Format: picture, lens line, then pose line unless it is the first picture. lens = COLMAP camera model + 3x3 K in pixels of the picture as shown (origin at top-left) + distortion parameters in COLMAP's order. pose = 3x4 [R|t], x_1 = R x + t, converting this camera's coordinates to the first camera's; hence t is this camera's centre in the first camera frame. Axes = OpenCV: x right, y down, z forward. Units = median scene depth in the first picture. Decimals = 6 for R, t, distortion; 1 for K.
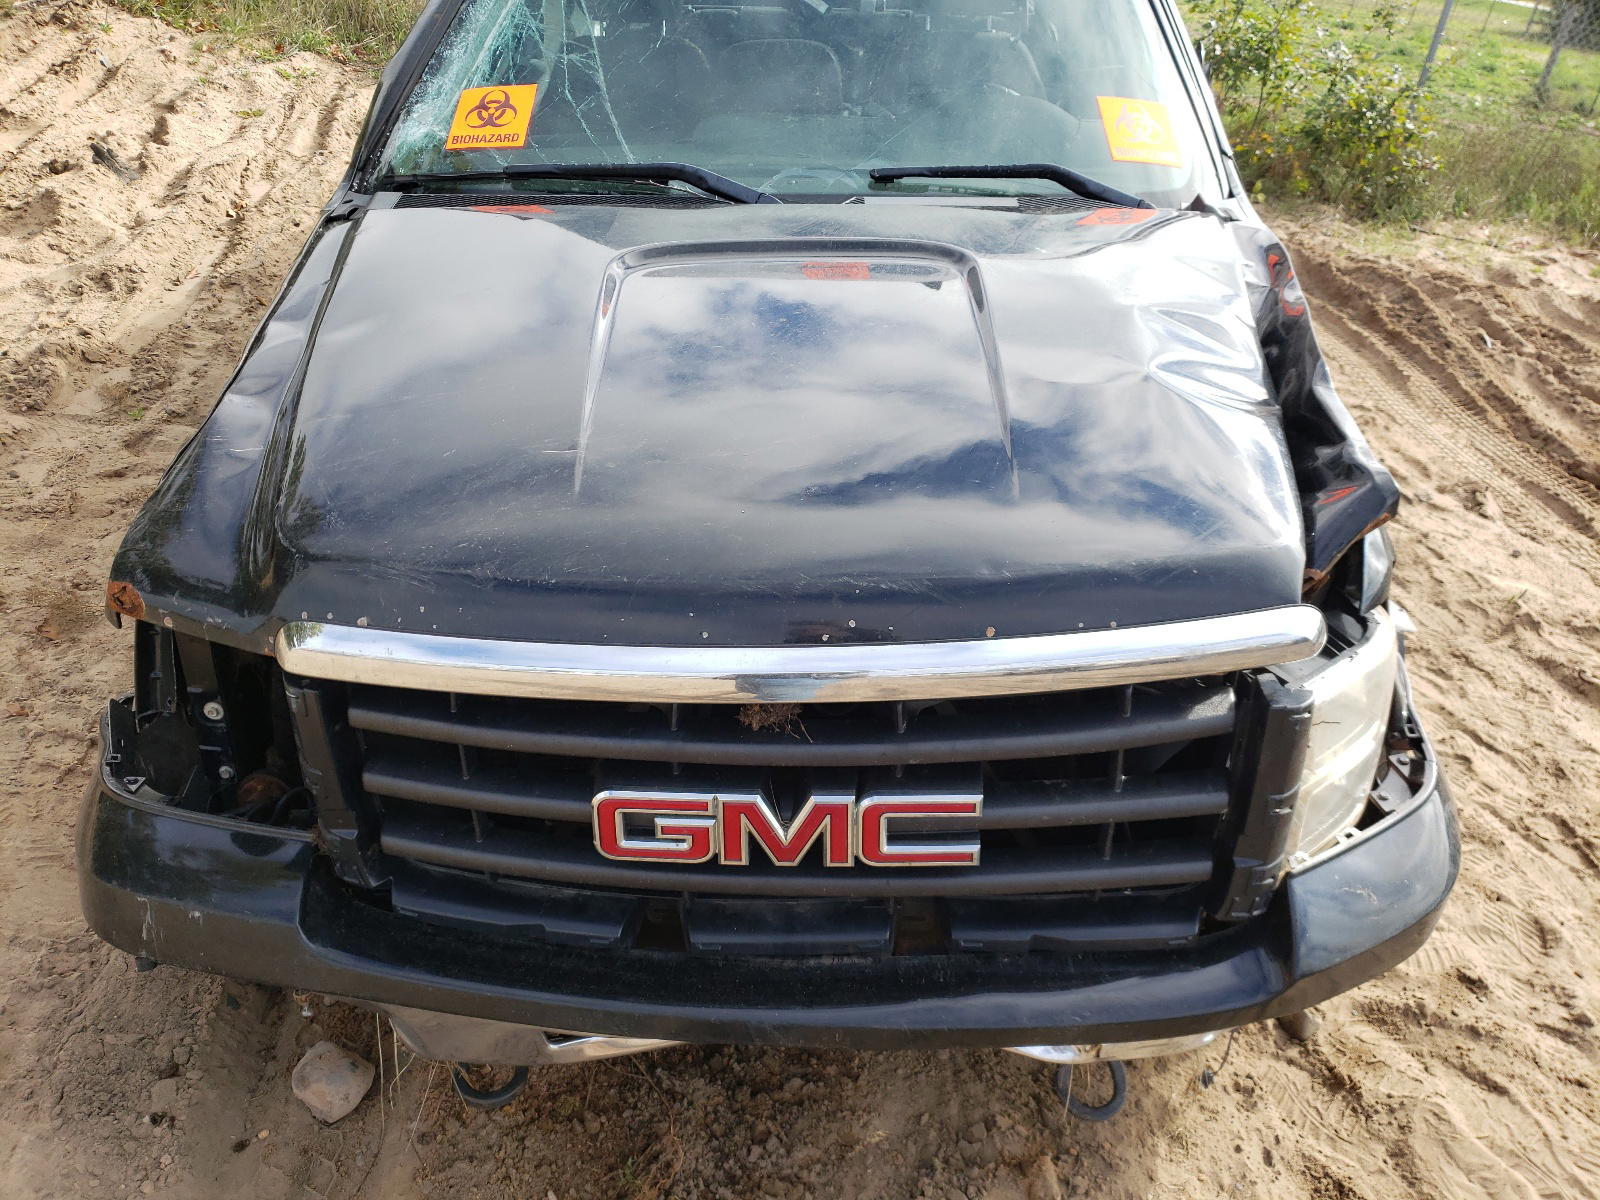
lens RADIAL K [[1230.0, 0, 798.6], [0, 1230.0, 597.4], [0, 0, 1]] dist [0.003298, 0.013128]
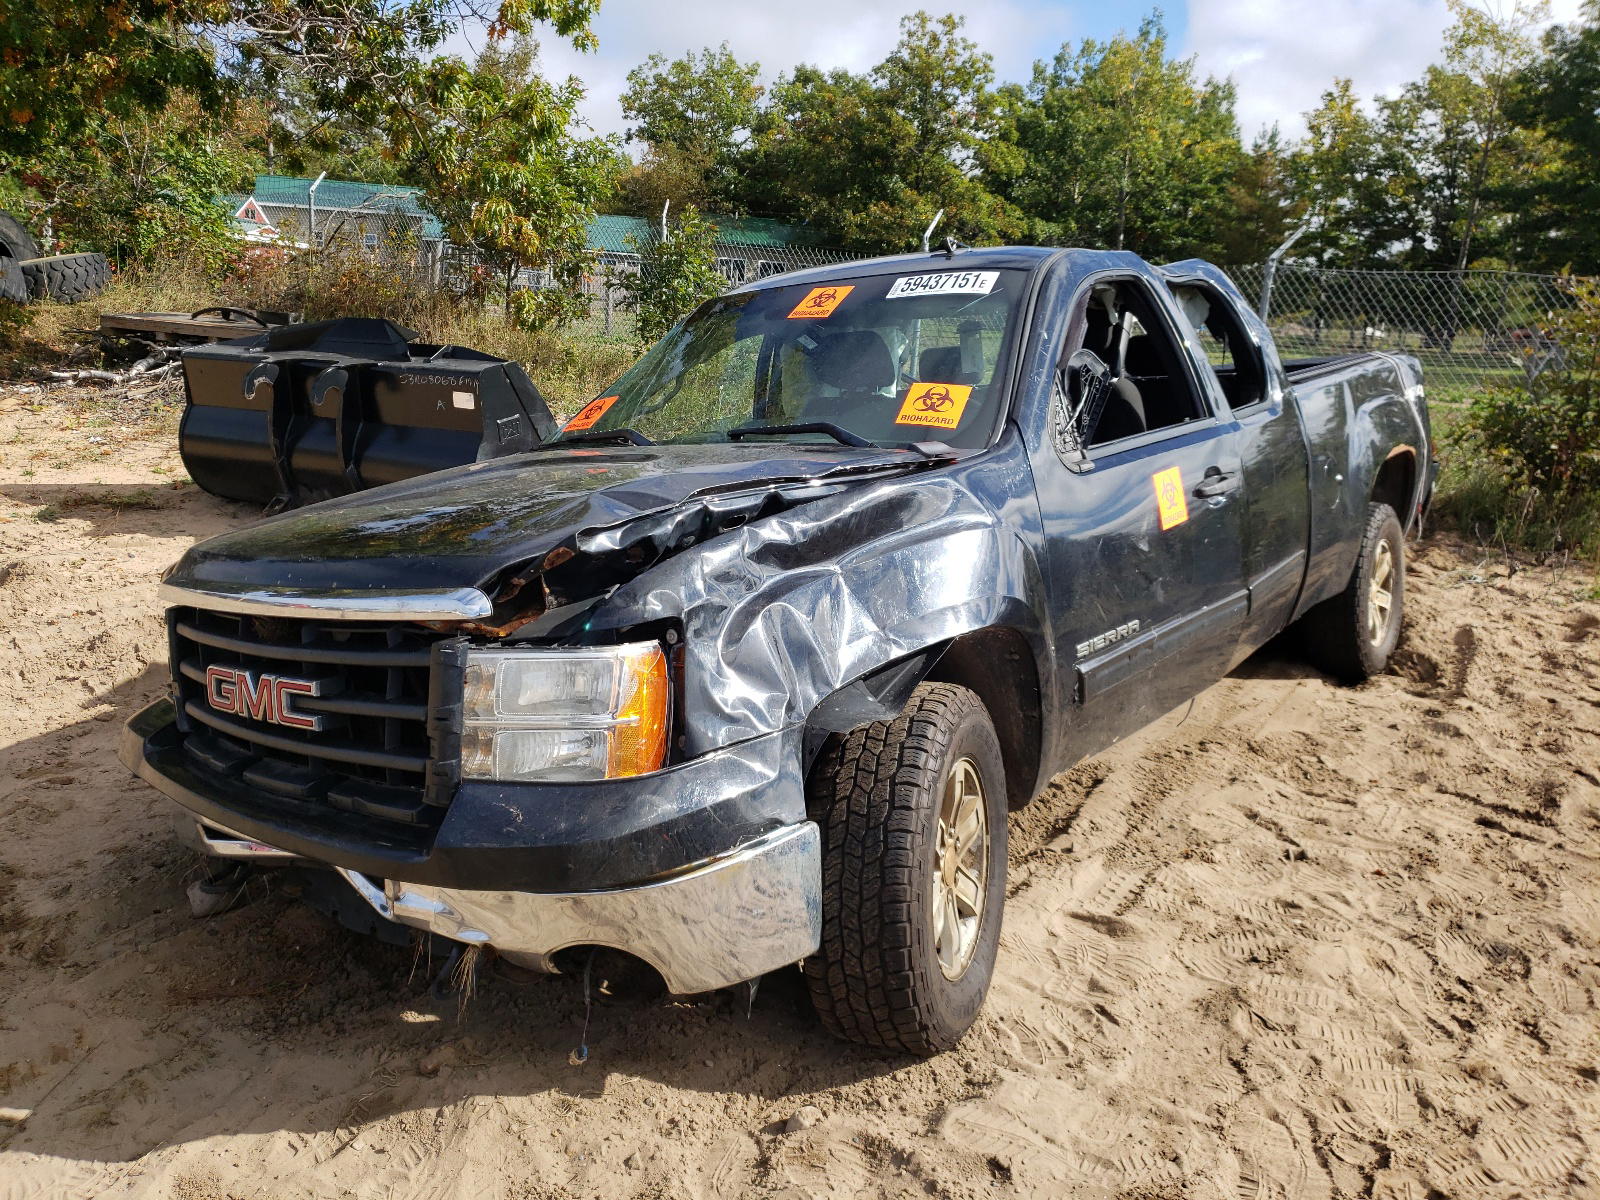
lens RADIAL K [[1230.0, 0, 797.0], [0, 1230.0, 599.9], [0, 0, 1]] dist [0.003298, 0.013128]
pose [[0.789078, 0.053207, -0.611984, 1.504827], [-0.256505, 0.933772, -0.249549, 0.268981], [0.558176, 0.353891, 0.750467, 0.039861]]
